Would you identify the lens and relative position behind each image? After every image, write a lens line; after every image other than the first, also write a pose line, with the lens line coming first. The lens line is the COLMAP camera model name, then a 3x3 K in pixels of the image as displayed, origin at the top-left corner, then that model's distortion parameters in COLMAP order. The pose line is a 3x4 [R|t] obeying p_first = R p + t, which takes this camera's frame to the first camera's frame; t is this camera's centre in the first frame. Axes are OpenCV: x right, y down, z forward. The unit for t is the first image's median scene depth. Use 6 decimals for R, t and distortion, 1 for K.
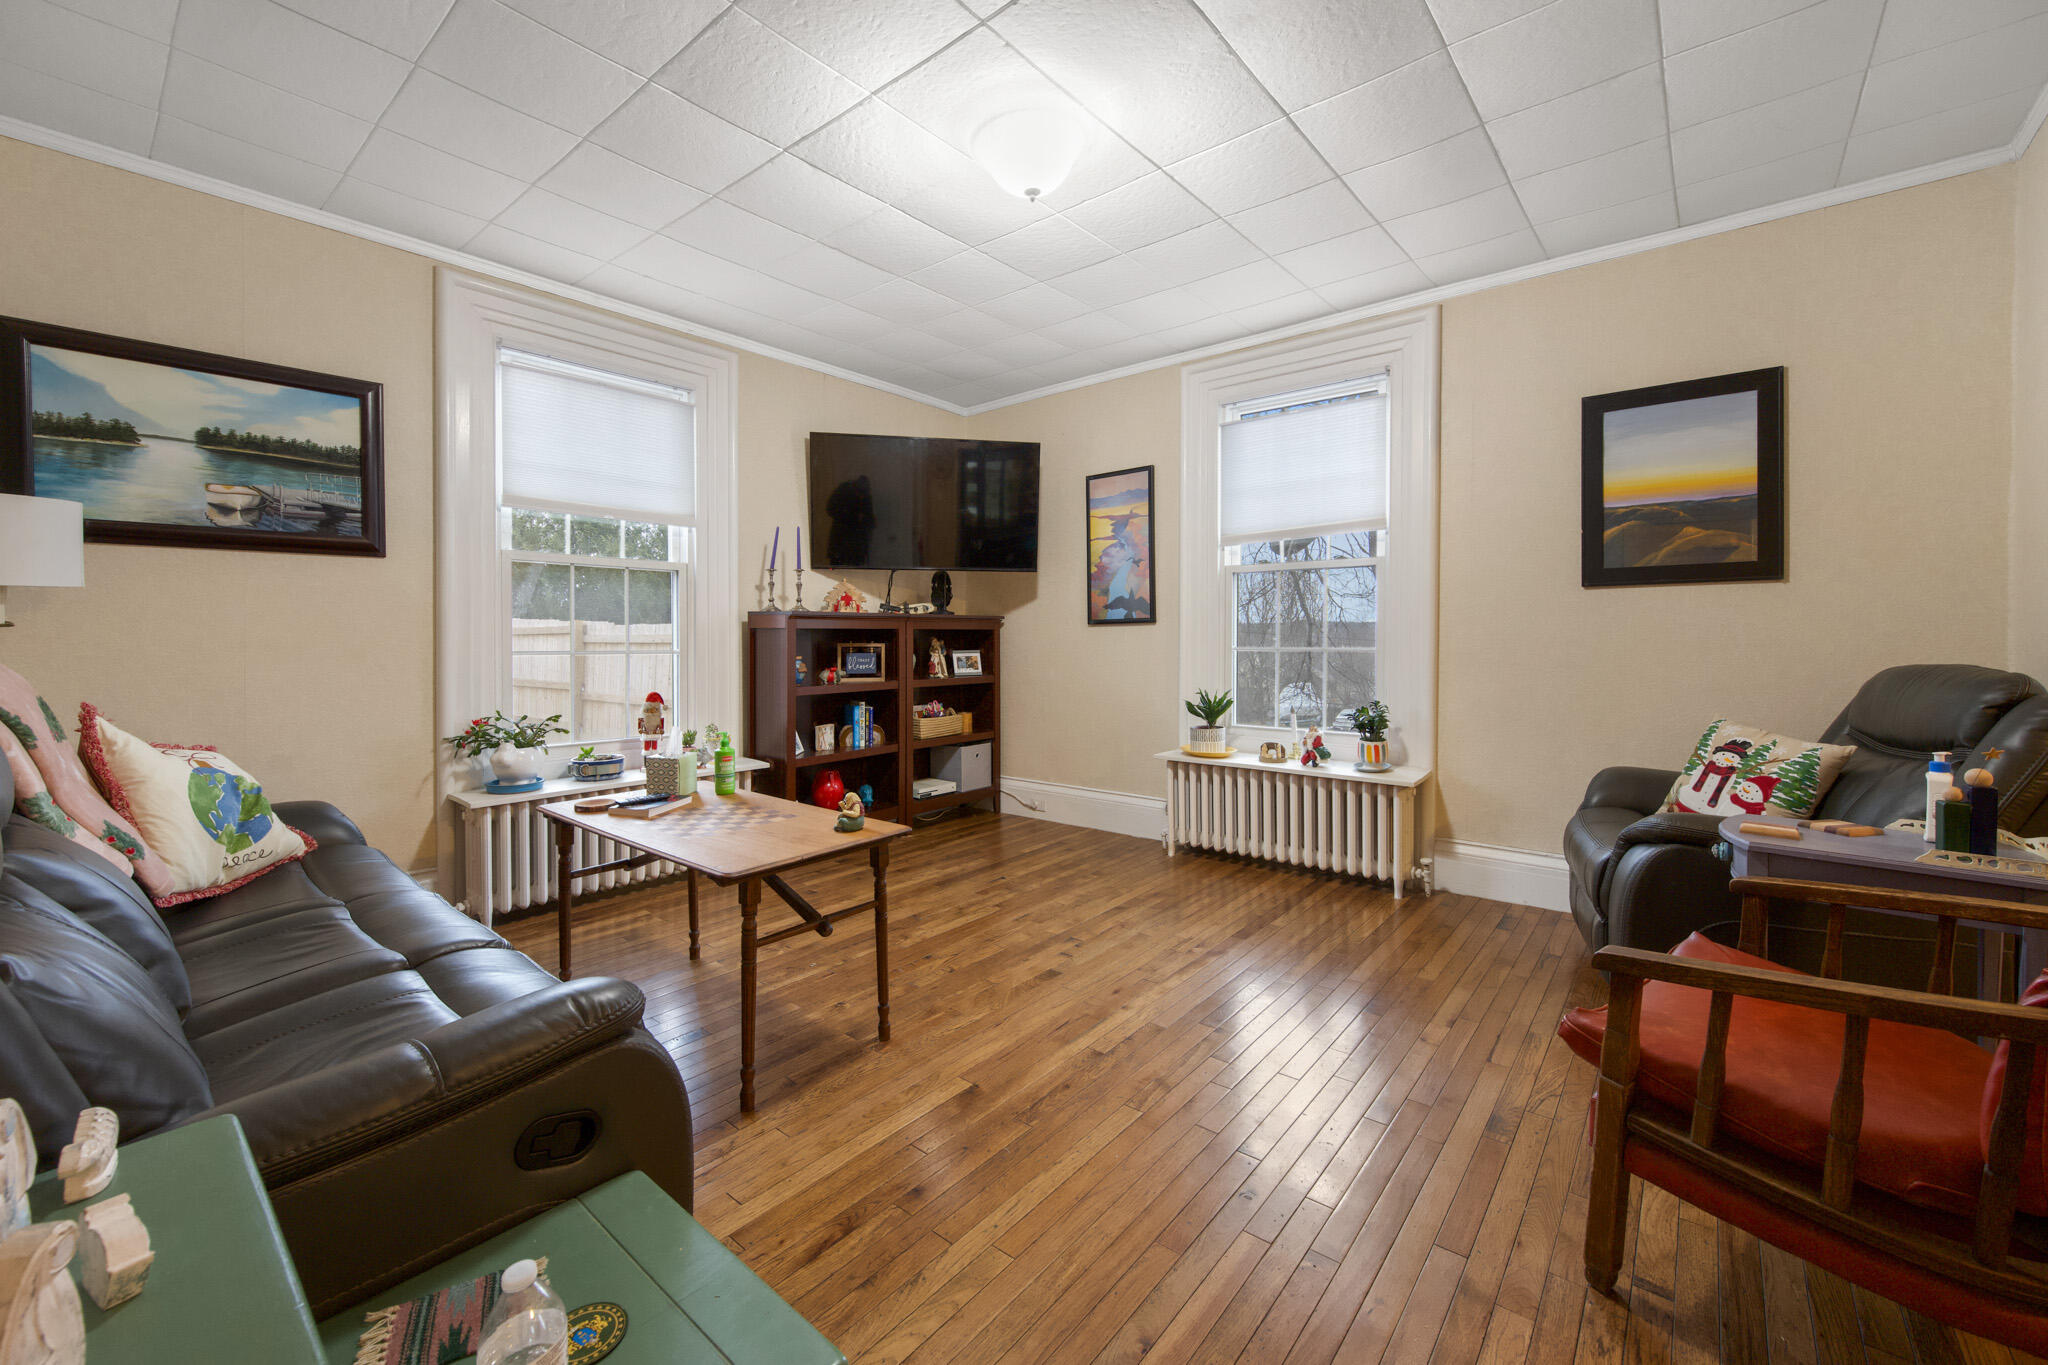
lens RADIAL K [[819.9, 0, 1022.6], [0, 819.9, 662.9], [0, 0, 1]] dist [-0.000883, 0.001307]
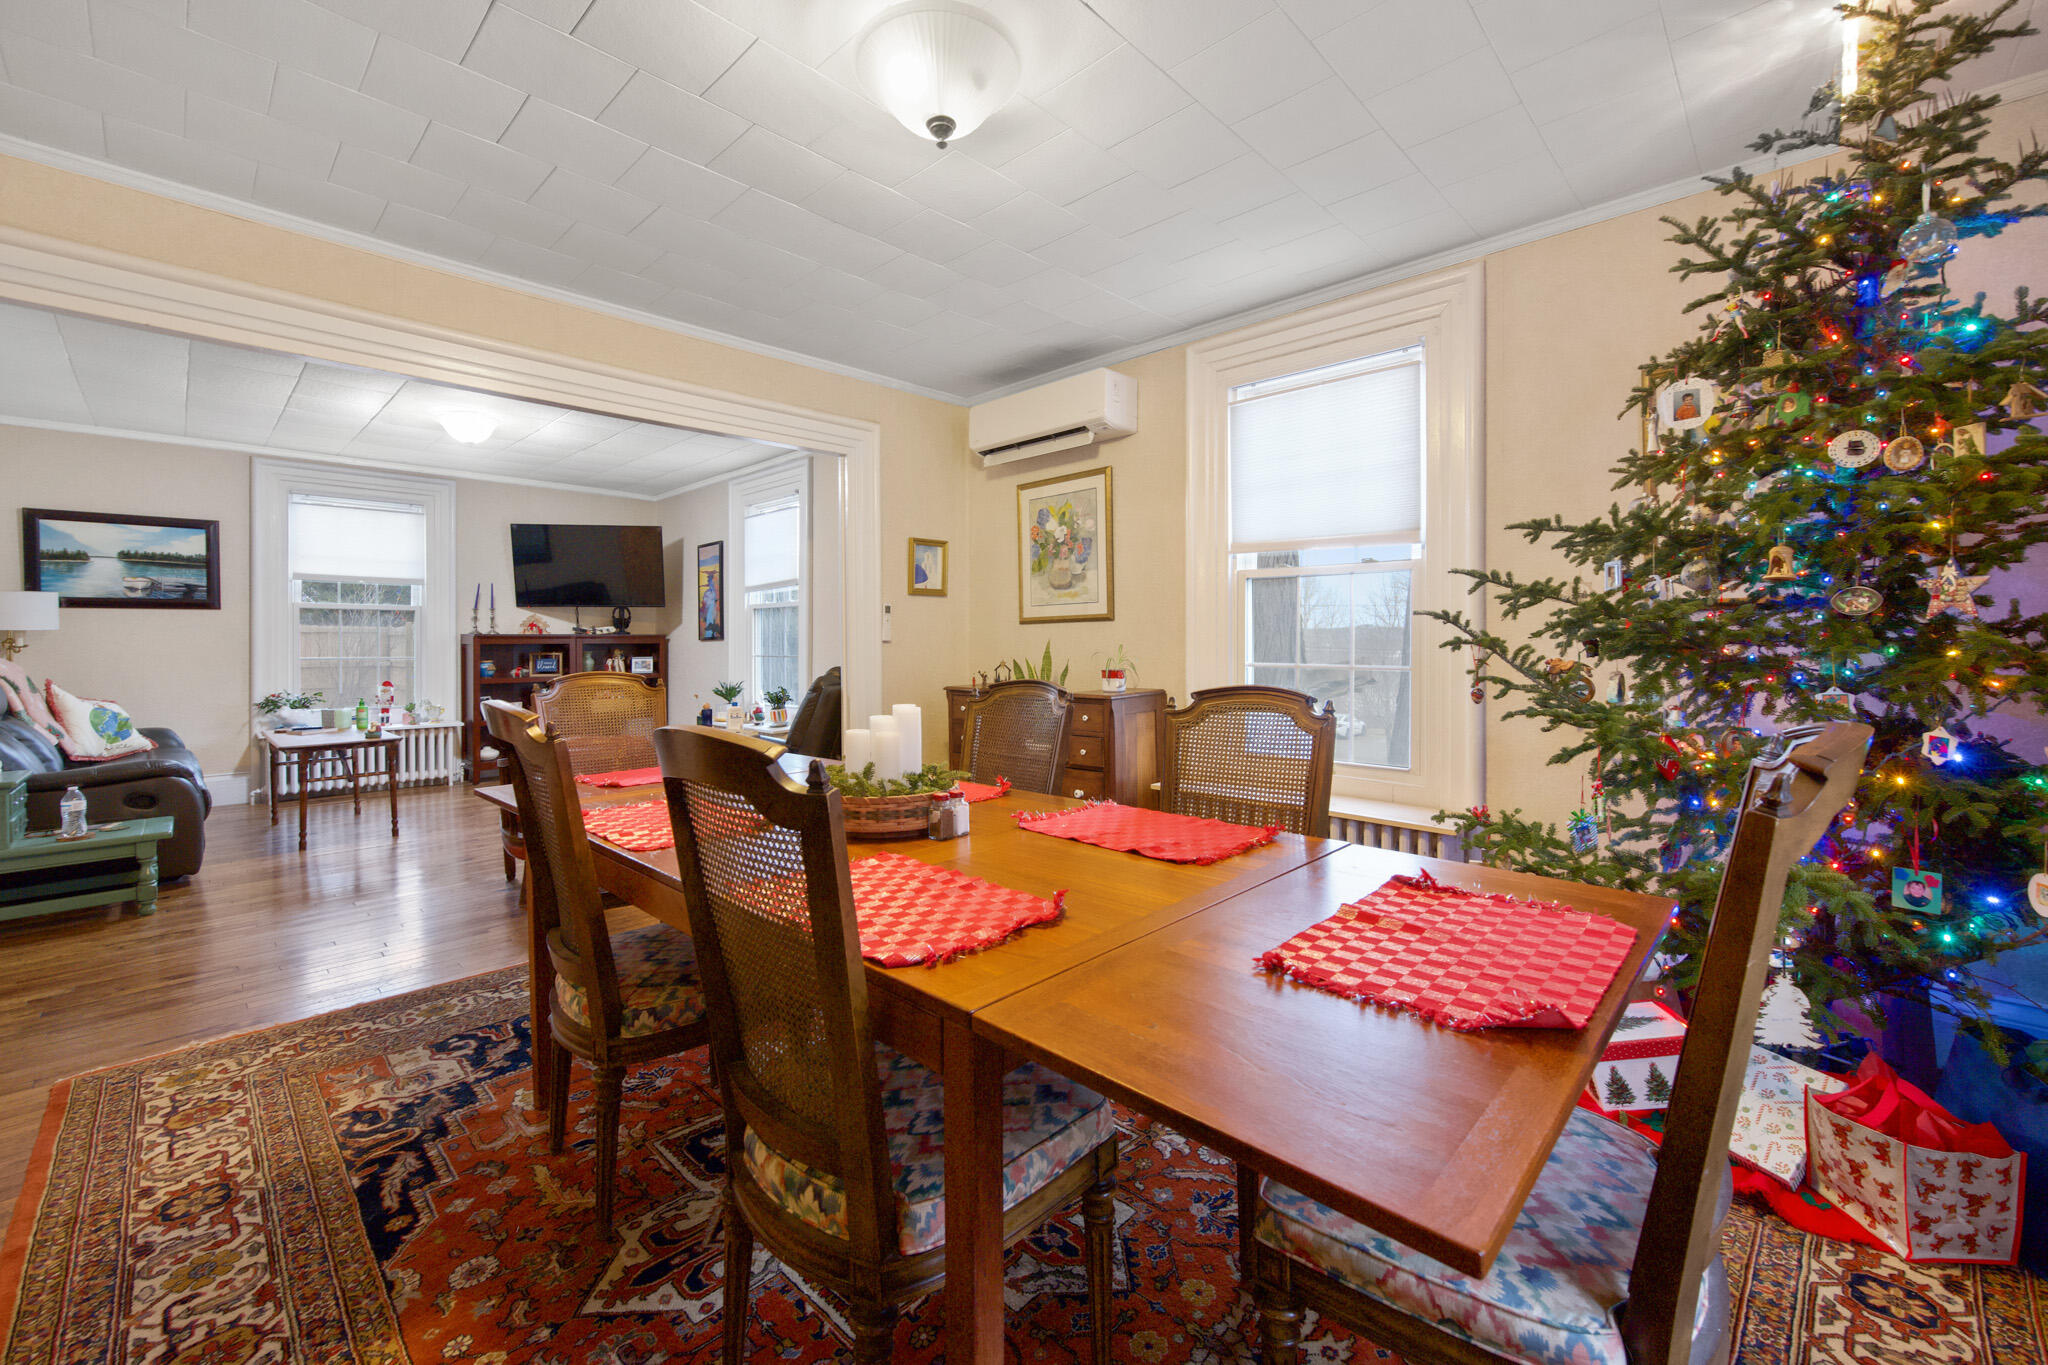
lens RADIAL K [[819.9, 0, 1022.6], [0, 819.9, 662.9], [0, 0, 1]] dist [-0.000883, 0.001307]
pose [[0.997917, -0.001867, -0.064477, 1.266082], [0.001320, 0.999963, -0.008531, 0.017308], [0.064490, 0.008428, 0.997883, -0.830100]]
